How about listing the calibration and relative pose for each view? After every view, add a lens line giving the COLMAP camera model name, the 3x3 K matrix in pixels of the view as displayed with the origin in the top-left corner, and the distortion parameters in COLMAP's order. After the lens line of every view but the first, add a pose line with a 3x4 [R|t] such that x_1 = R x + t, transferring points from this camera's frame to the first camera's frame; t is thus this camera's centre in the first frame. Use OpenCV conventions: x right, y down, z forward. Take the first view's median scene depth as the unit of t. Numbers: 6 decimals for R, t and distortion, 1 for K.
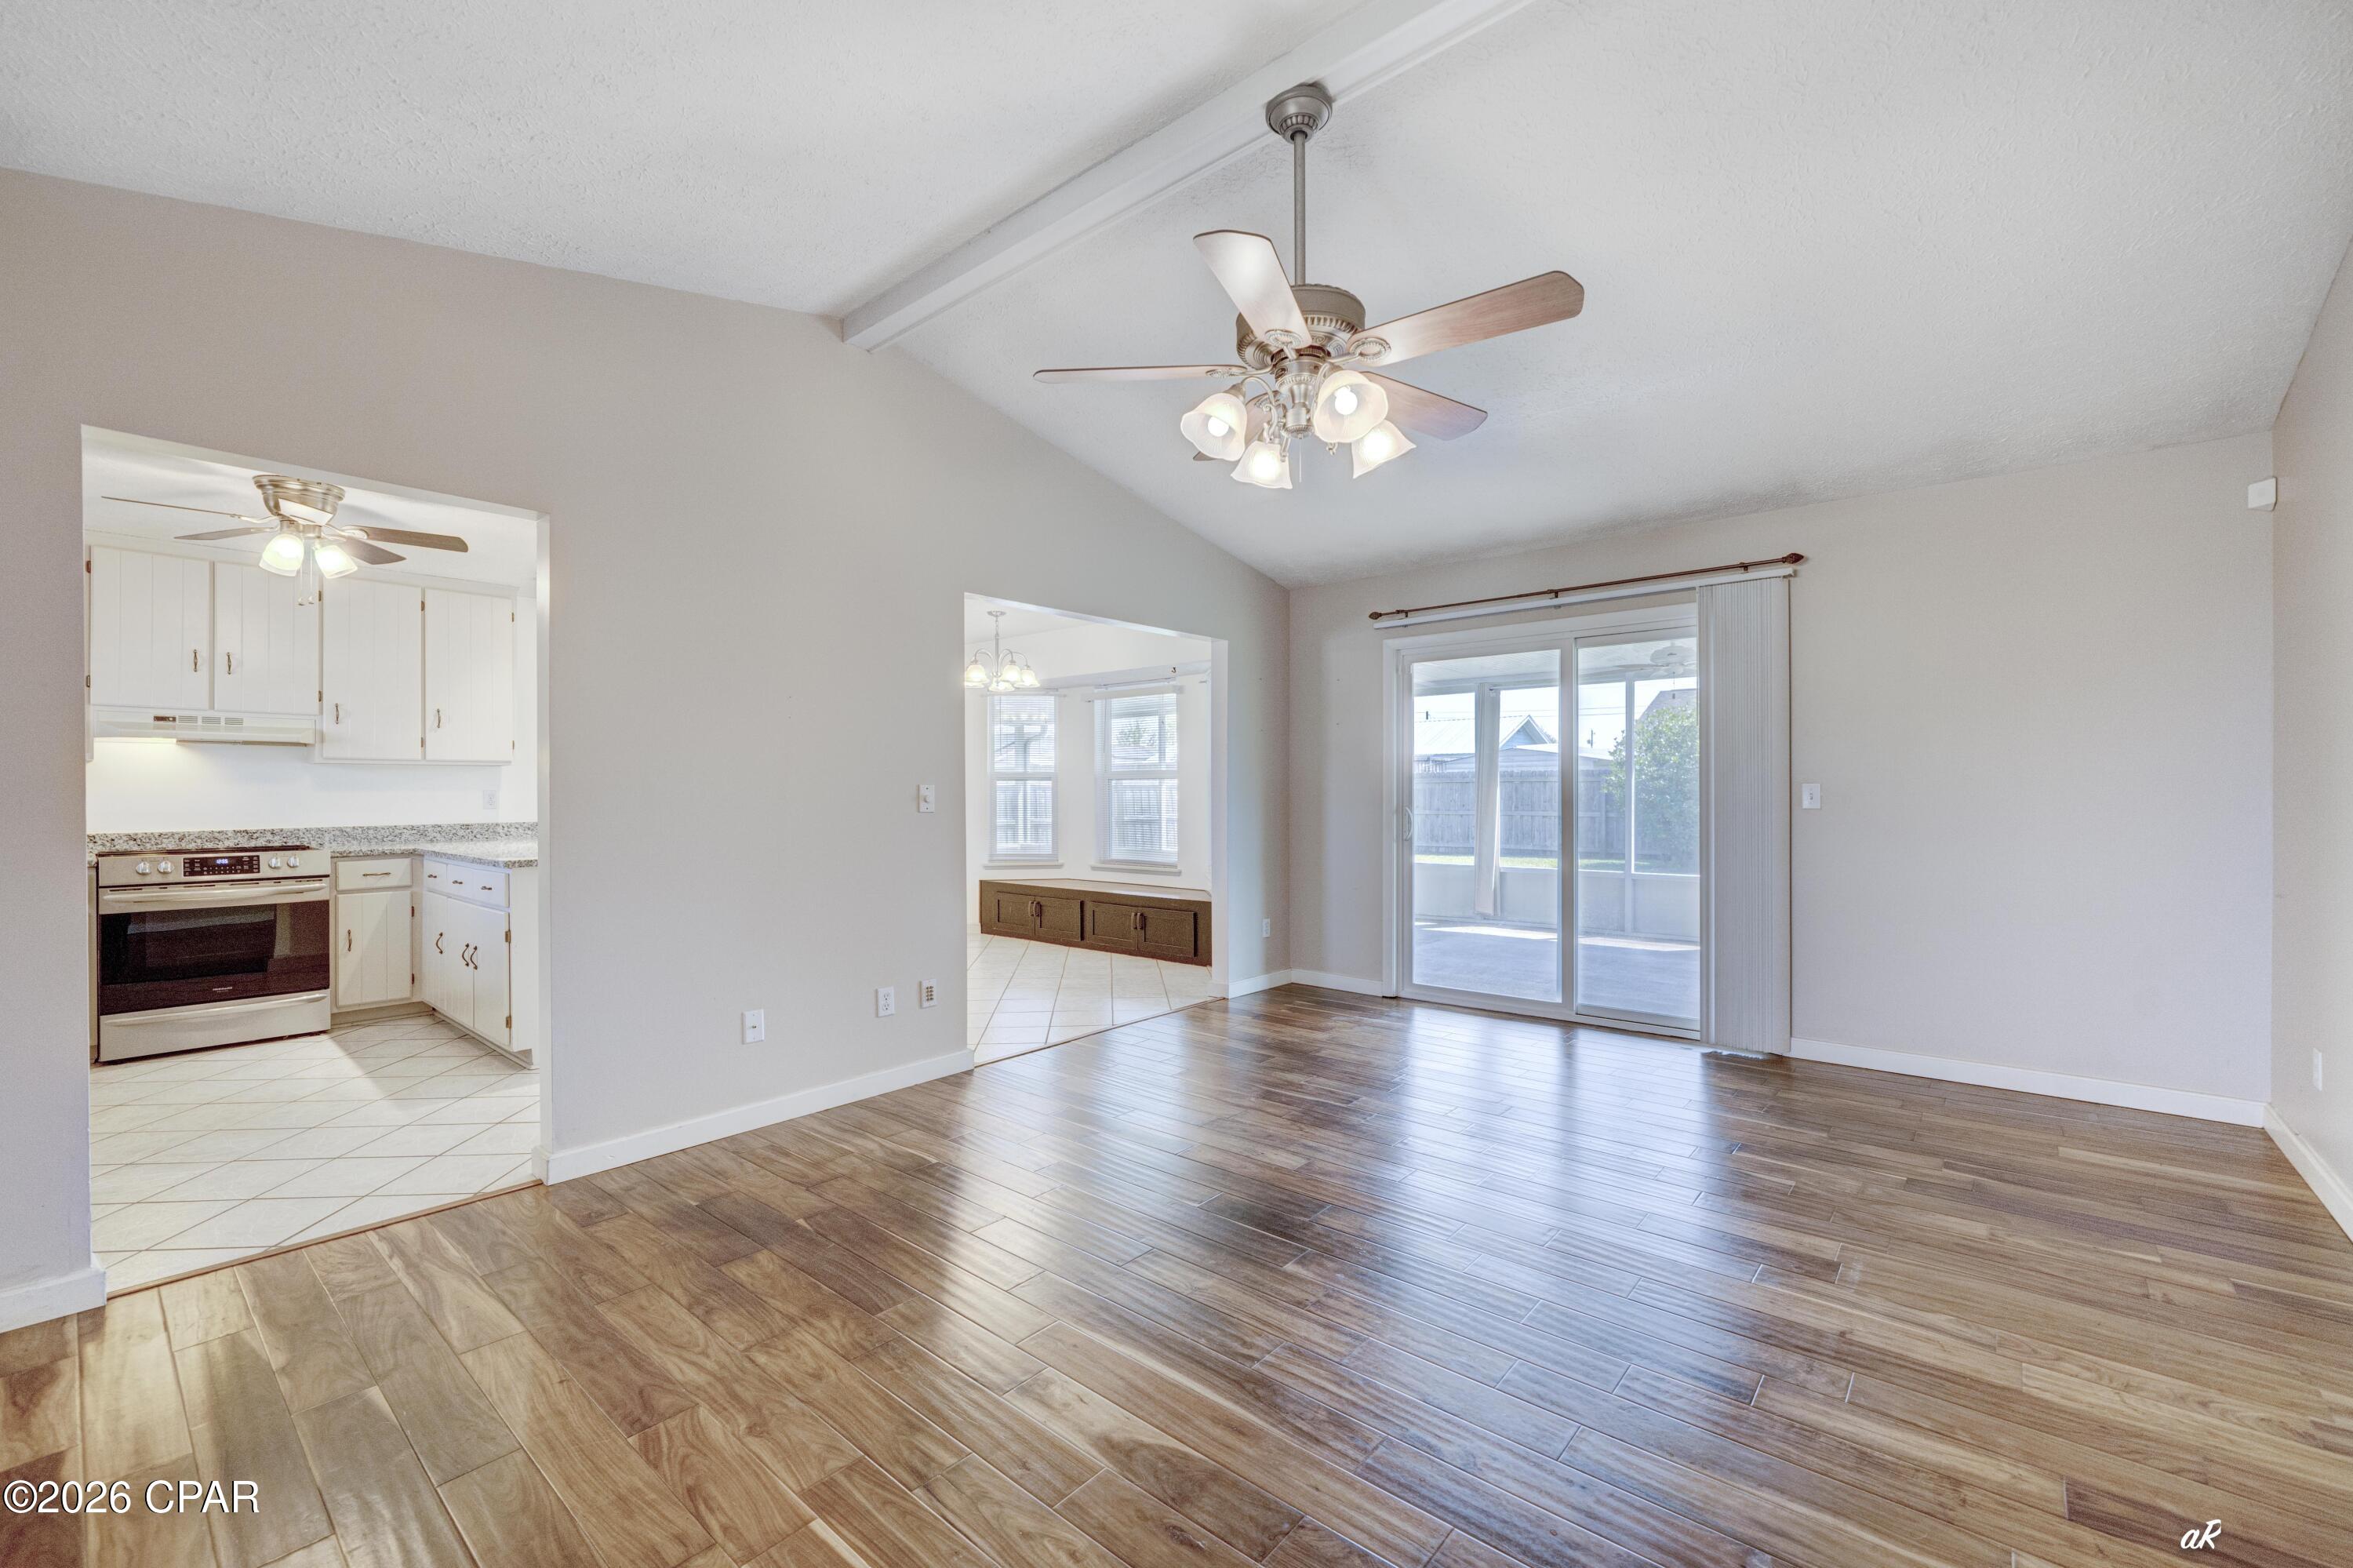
lens RADIAL K [[921.5, 0, 1219.6], [0, 921.5, 793.7], [0, 0, 1]] dist [0.003083, -0.003410]
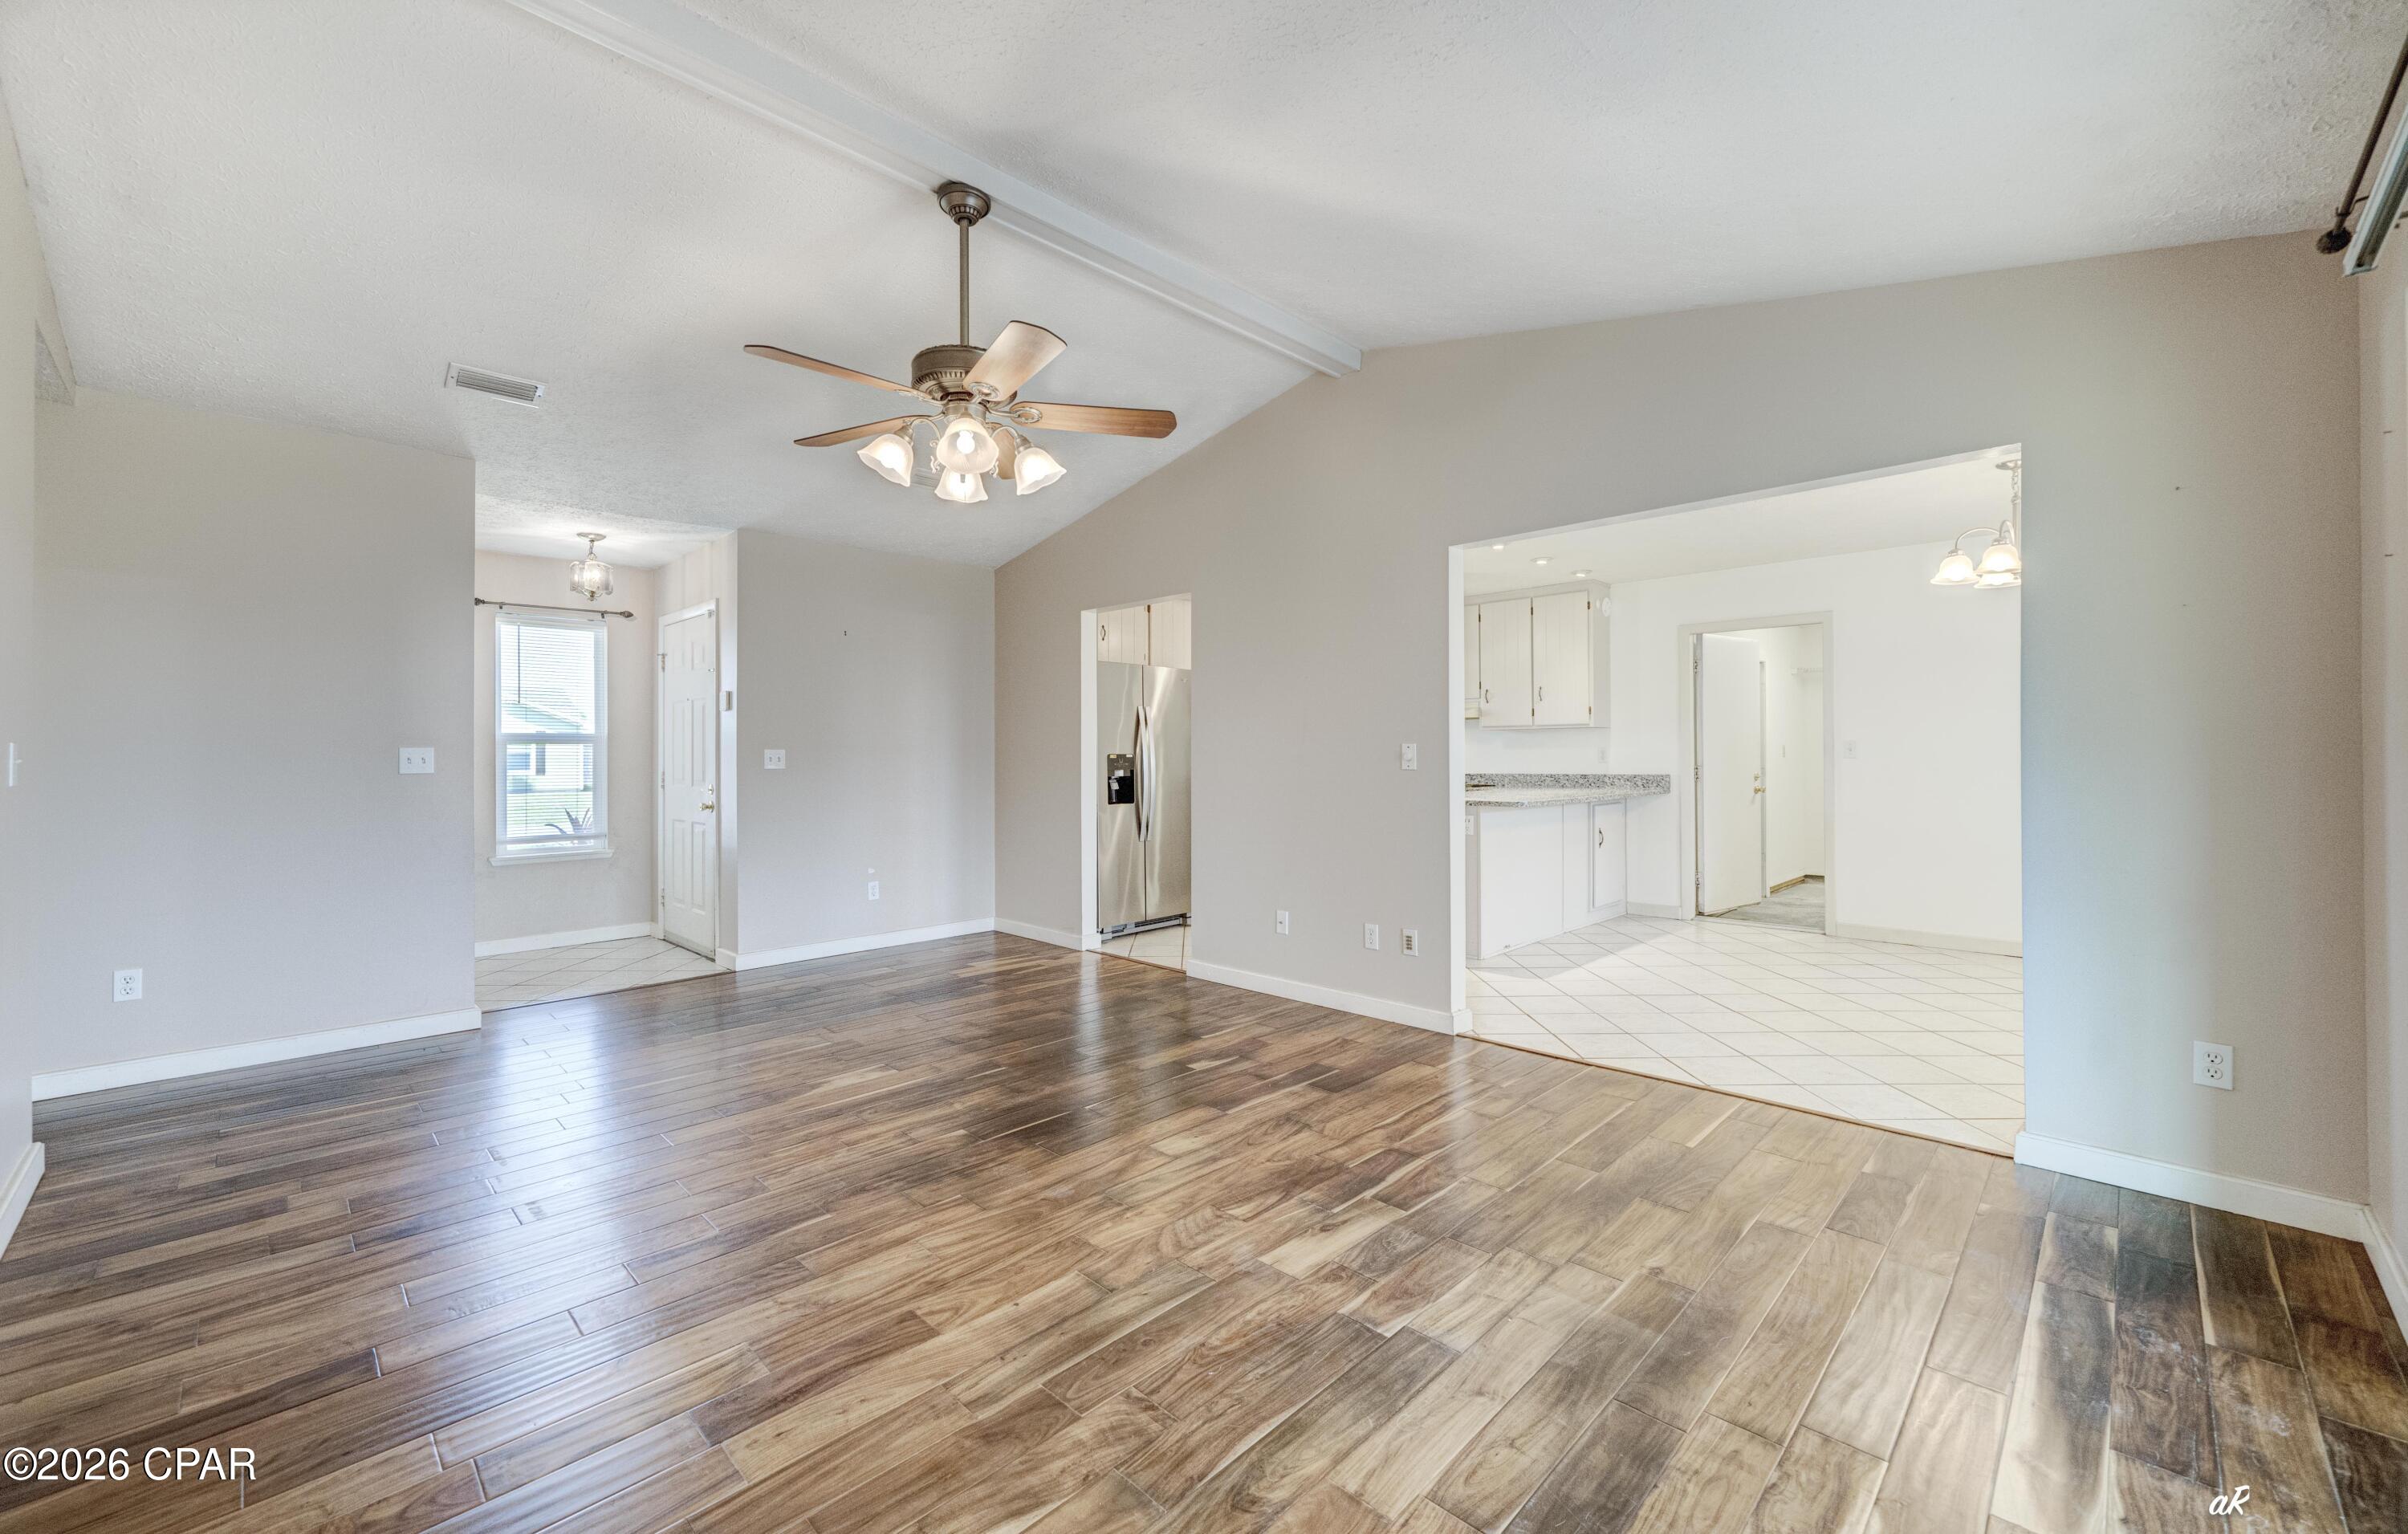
lens RADIAL K [[1012.7, 0, 1194.6], [0, 1012.7, 760.7], [0, 0, 1]] dist [0.000014, 0.000026]
pose [[-0.103773, 0.008906, -0.994561, 0.718795], [0.002685, 0.999959, 0.008674, 0.000988], [0.994597, -0.001770, -0.103793, 0.747039]]
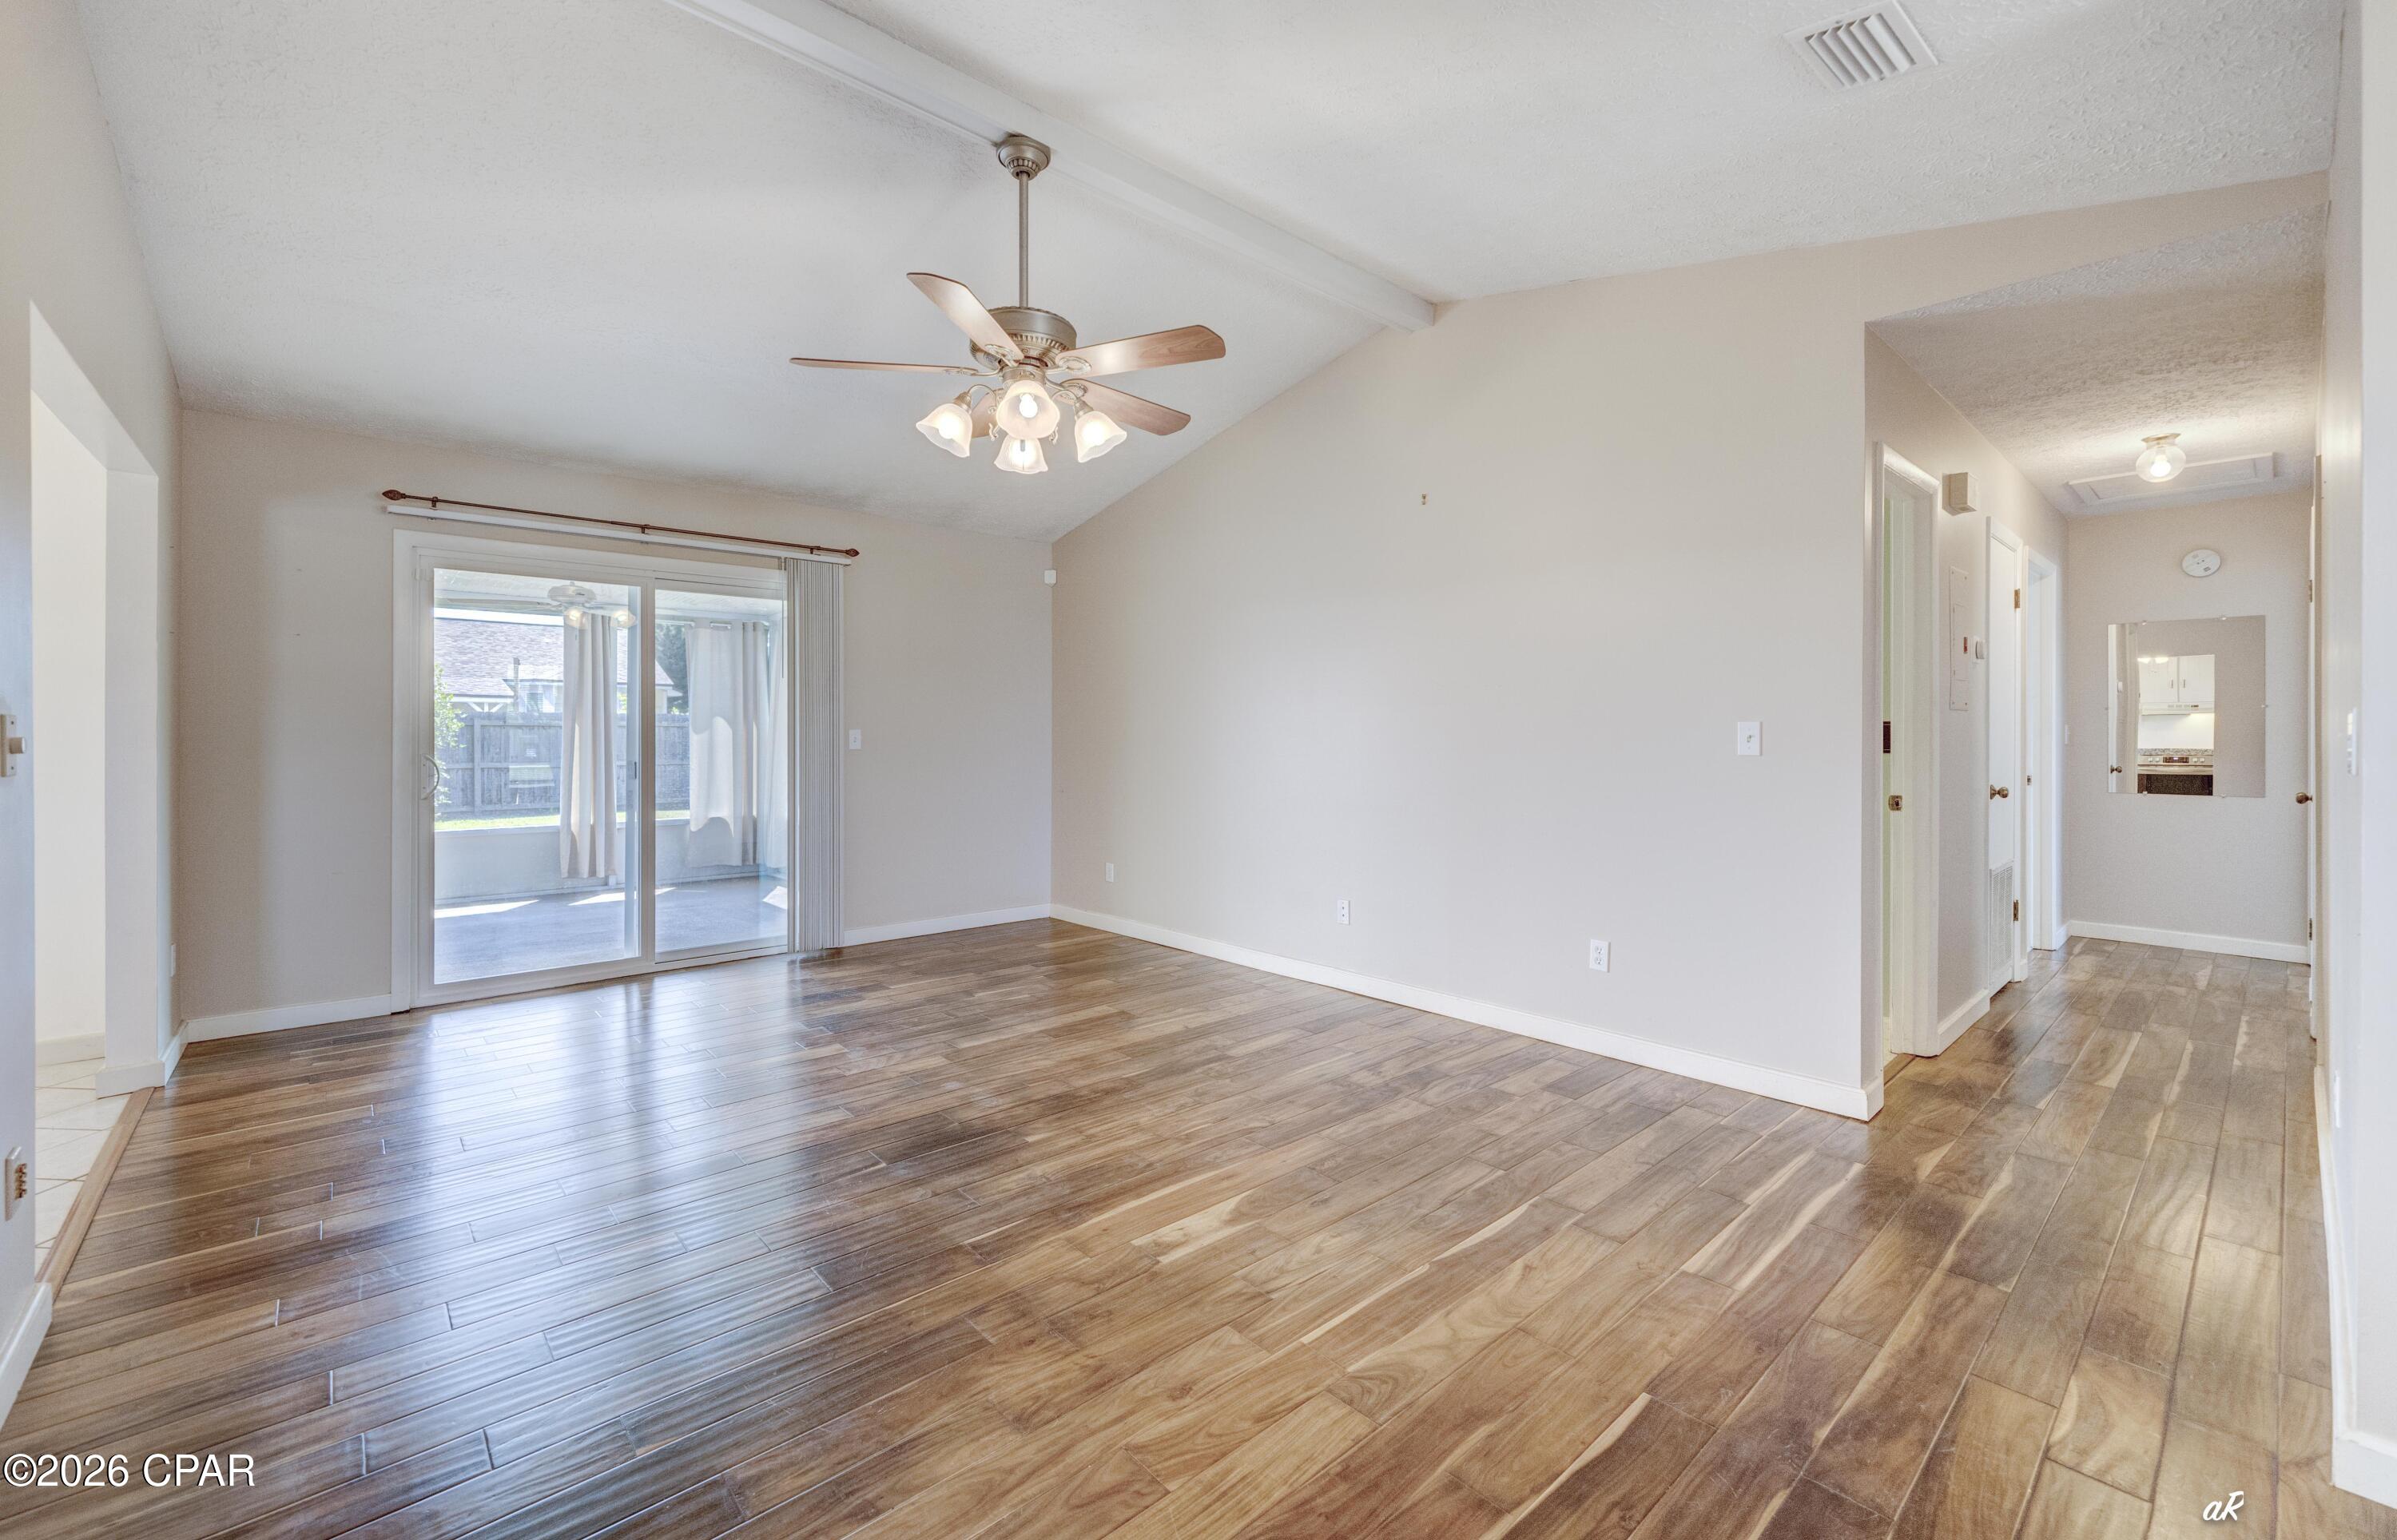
lens RADIAL K [[960.7, 0, 1159.3], [0, 960.7, 738.3], [0, 0, 1]] dist [-0.000728, -0.000050]
pose [[0.189672, -0.000830, 0.981847, -0.560455], [0.002101, 0.999998, 0.000439, 0.001399], [-0.981845, 0.001979, 0.189673, 0.310457]]
